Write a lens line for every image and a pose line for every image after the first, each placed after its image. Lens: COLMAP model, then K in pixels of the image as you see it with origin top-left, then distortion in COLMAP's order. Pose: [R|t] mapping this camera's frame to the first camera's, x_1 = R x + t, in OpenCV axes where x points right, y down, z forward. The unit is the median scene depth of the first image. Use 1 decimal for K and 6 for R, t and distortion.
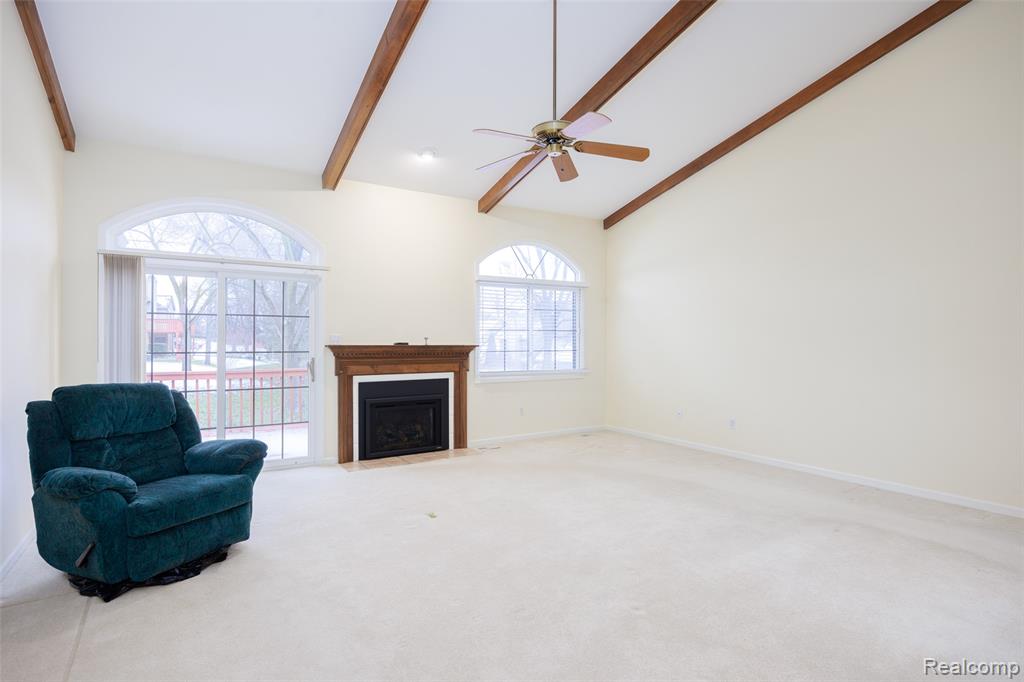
lens RADIAL K [[520.8, 0, 515.1], [0, 520.8, 339.7], [0, 0, 1]] dist [-0.003638, -0.001872]
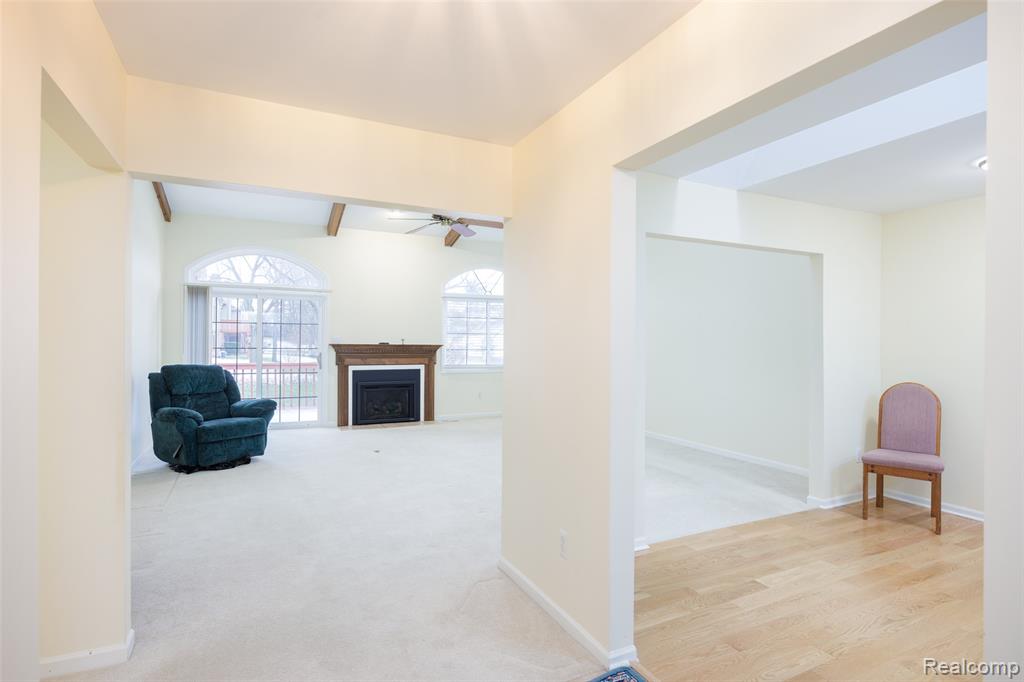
lens RADIAL K [[520.8, 0, 508.3], [0, 520.8, 342.5], [0, 0, 1]] dist [-0.003638, -0.001872]
pose [[0.993211, 0.008198, -0.116042, 0.324835], [-0.007737, 0.999960, 0.004417, -0.003897], [0.116073, -0.003489, 0.993235, -0.411079]]
